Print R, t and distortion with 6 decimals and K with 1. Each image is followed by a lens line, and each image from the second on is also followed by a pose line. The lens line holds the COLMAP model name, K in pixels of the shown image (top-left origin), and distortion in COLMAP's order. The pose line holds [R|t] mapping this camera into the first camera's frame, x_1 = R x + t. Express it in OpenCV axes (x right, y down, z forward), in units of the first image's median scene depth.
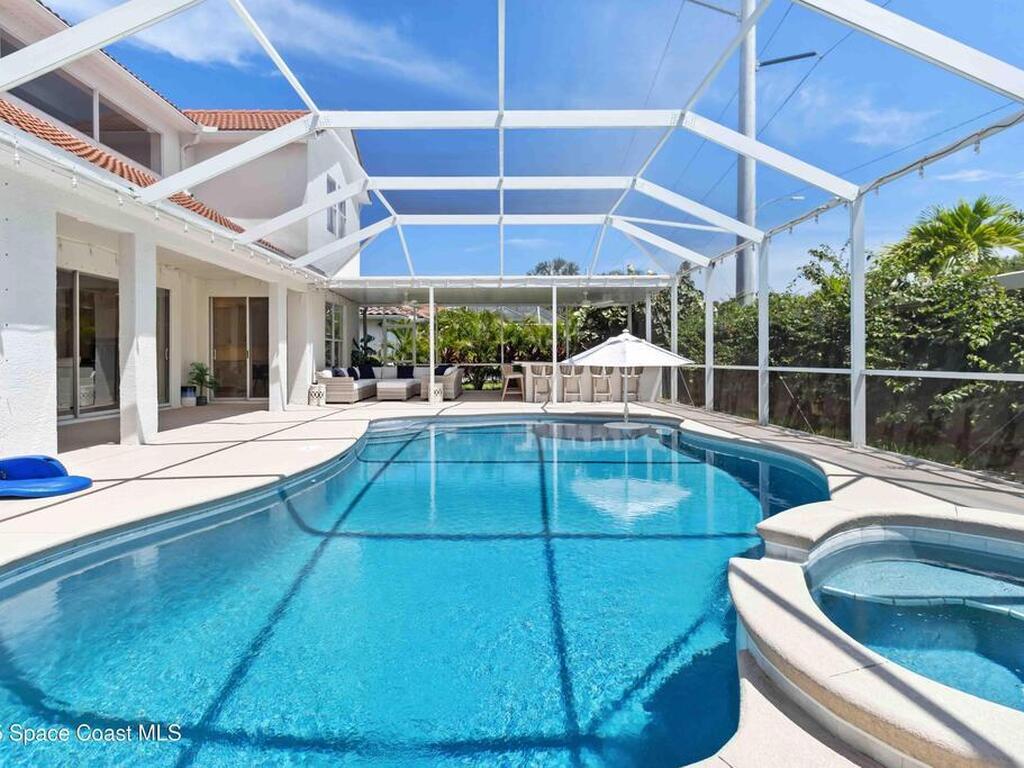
lens RADIAL K [[560.4, 0, 513.2], [0, 560.4, 370.8], [0, 0, 1]] dist [-0.005344, -0.001022]
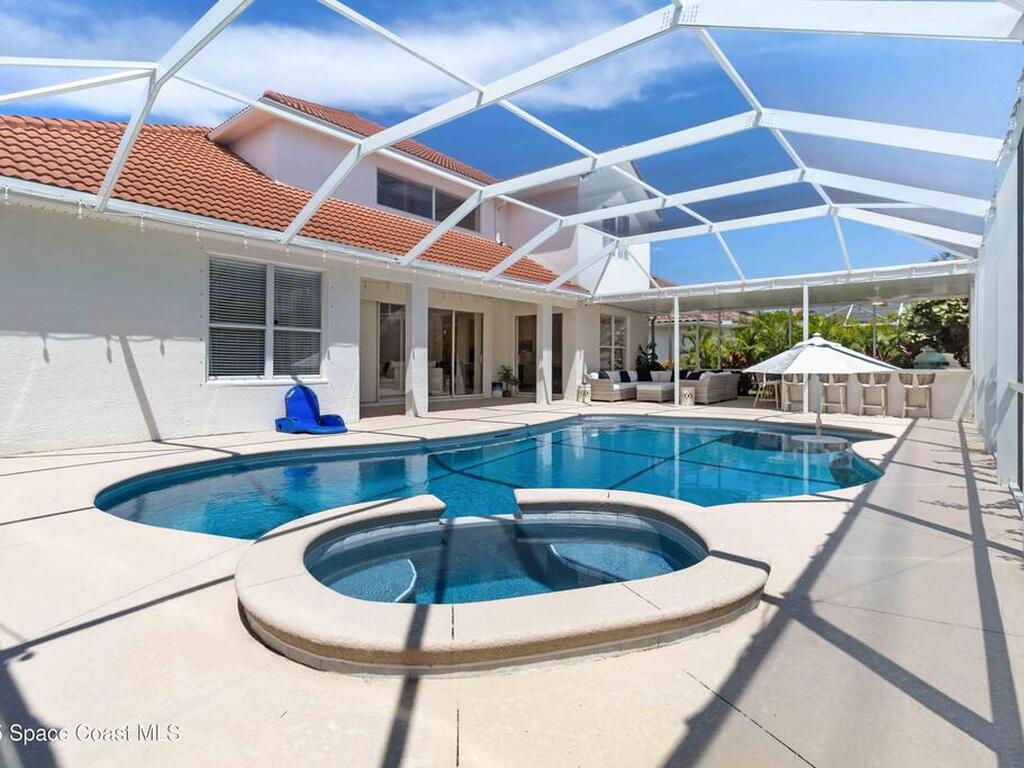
lens RADIAL K [[545.3, 0, 498.0], [0, 545.3, 368.6], [0, 0, 1]] dist [-0.000570, -0.000448]
pose [[0.750671, 0.012956, -0.660549, 0.281302], [-0.020500, 0.999783, -0.003688, -0.001310], [0.660358, 0.016310, 0.750774, -0.001097]]
